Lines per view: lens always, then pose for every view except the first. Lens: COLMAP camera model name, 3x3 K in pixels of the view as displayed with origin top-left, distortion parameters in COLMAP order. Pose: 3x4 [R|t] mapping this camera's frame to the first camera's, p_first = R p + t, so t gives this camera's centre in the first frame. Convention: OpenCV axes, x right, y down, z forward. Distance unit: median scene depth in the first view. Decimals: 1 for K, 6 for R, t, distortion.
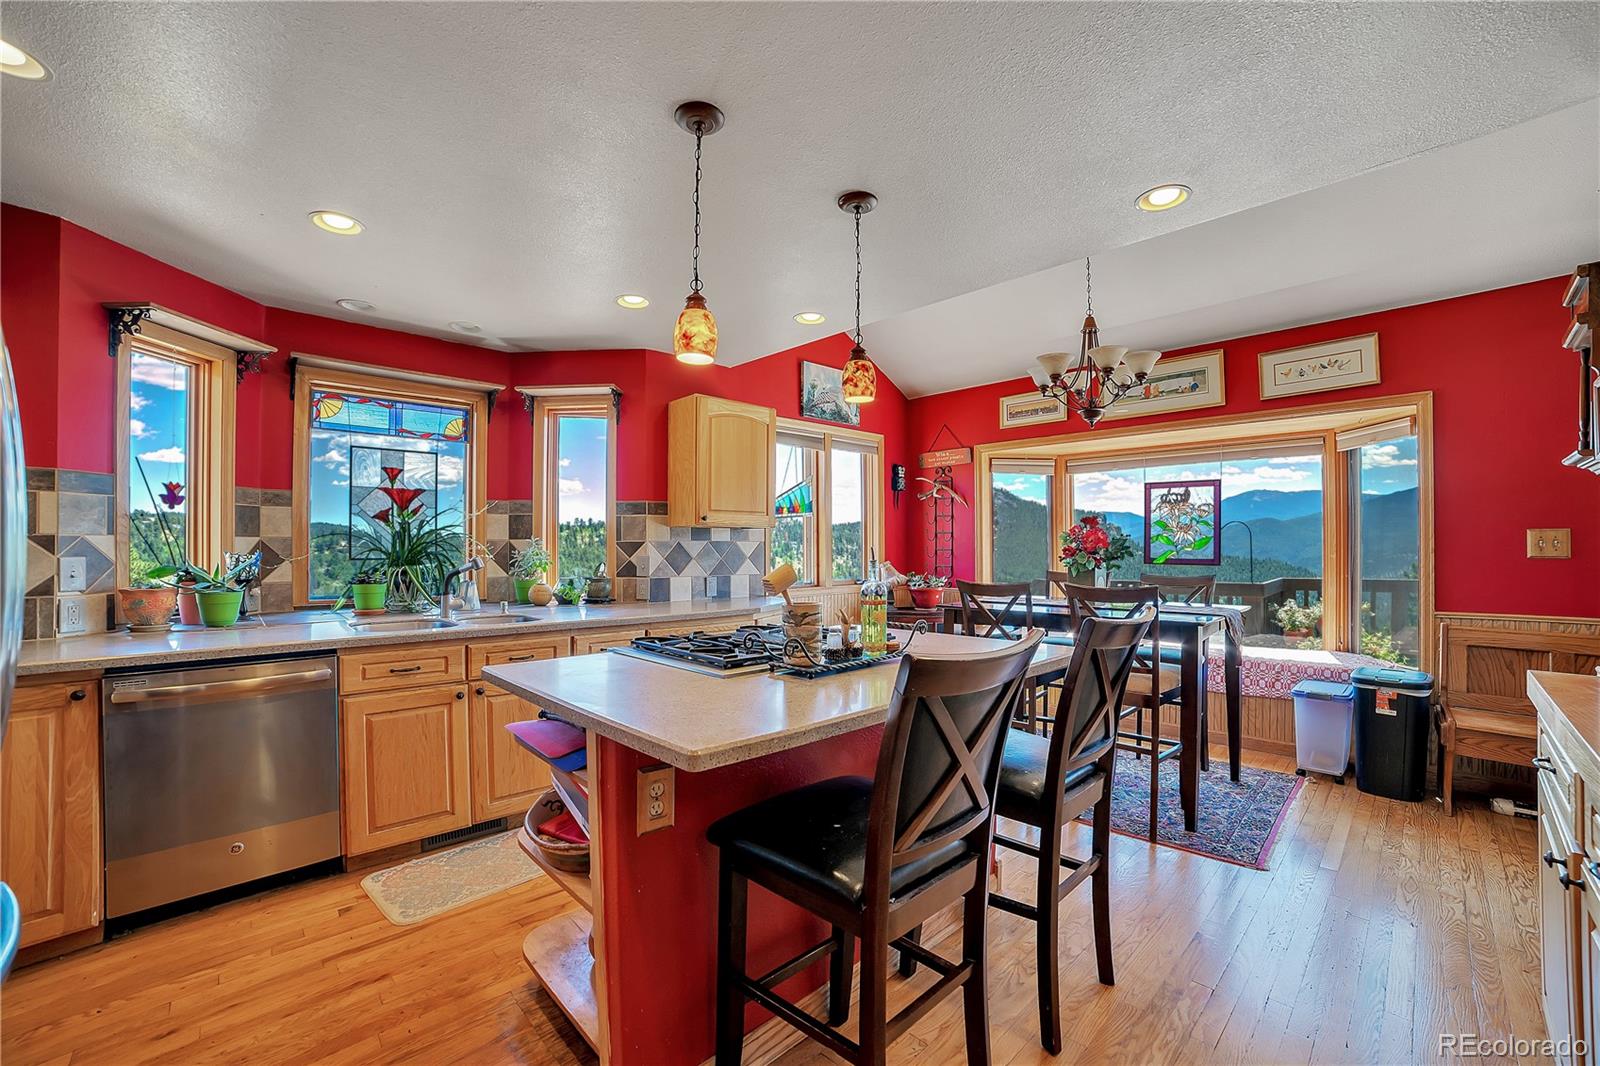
lens RADIAL K [[670.8, 0, 801.4], [0, 670.8, 540.3], [0, 0, 1]] dist [-0.085276, 0.045798]
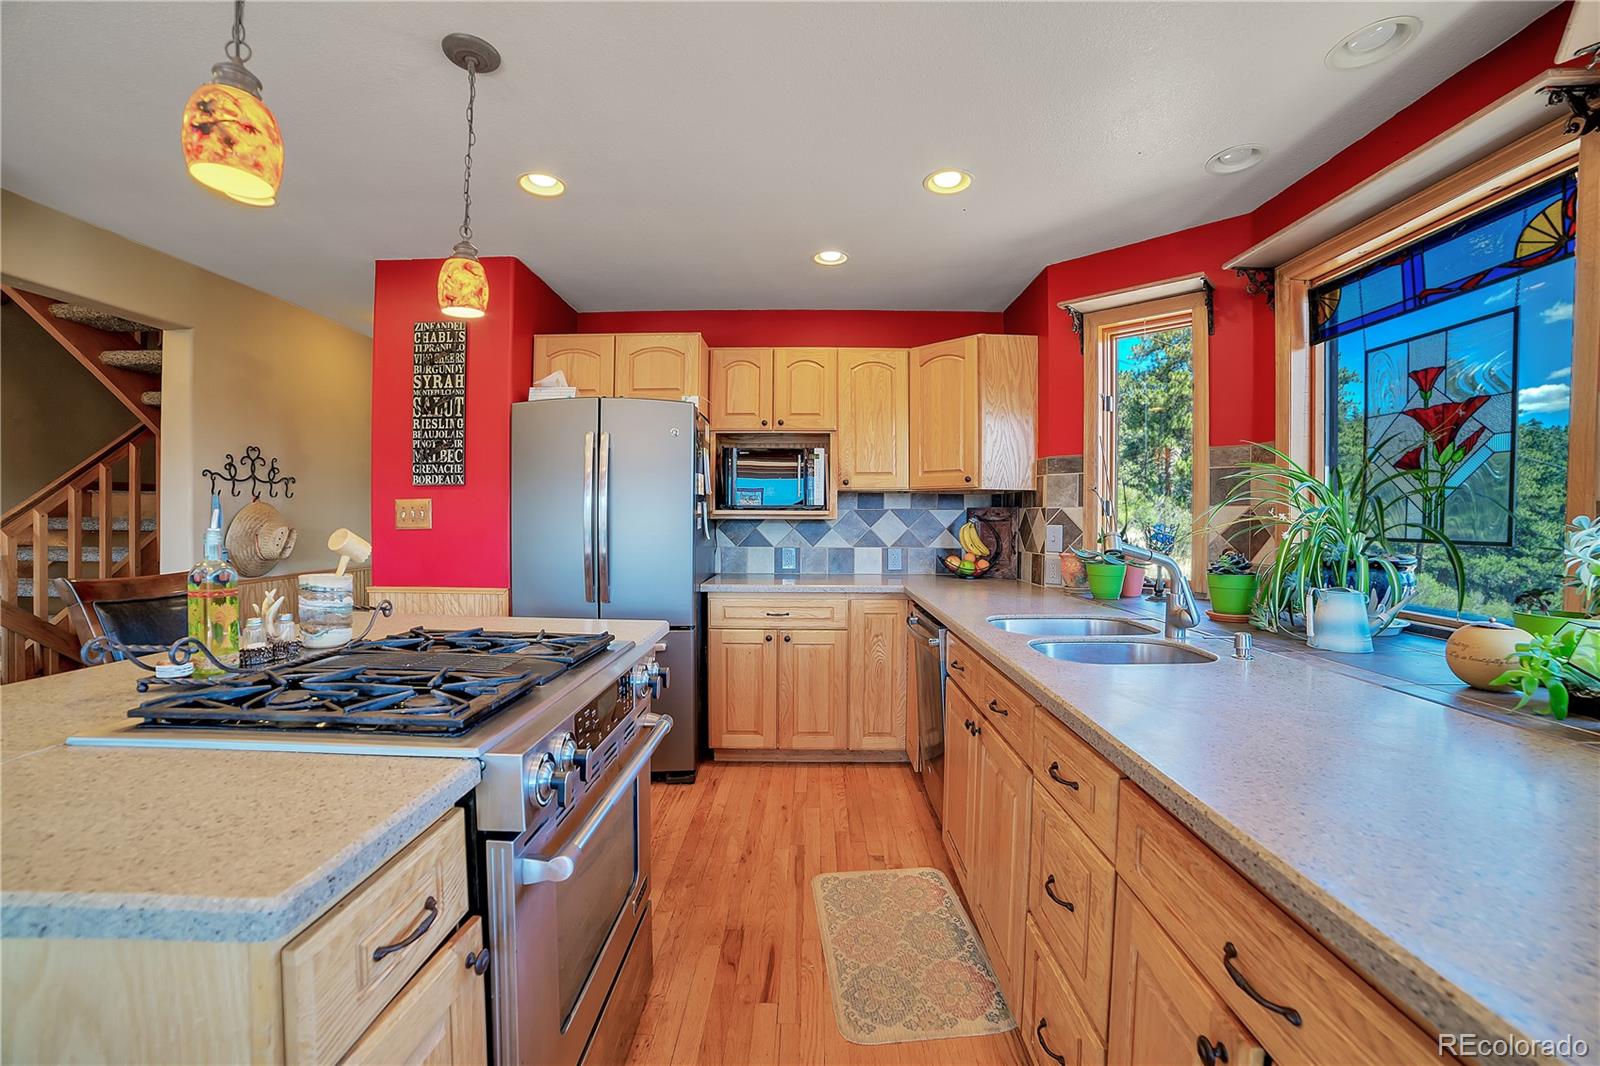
lens RADIAL K [[664.4, 0, 806.1], [0, 664.4, 515.5], [0, 0, 1]] dist [-0.108776, 0.043944]
pose [[-0.699880, -0.003502, -0.714252, 0.080230], [0.003520, 0.999959, -0.008351, 0.009998], [0.714252, -0.008359, -0.699839, 0.971930]]
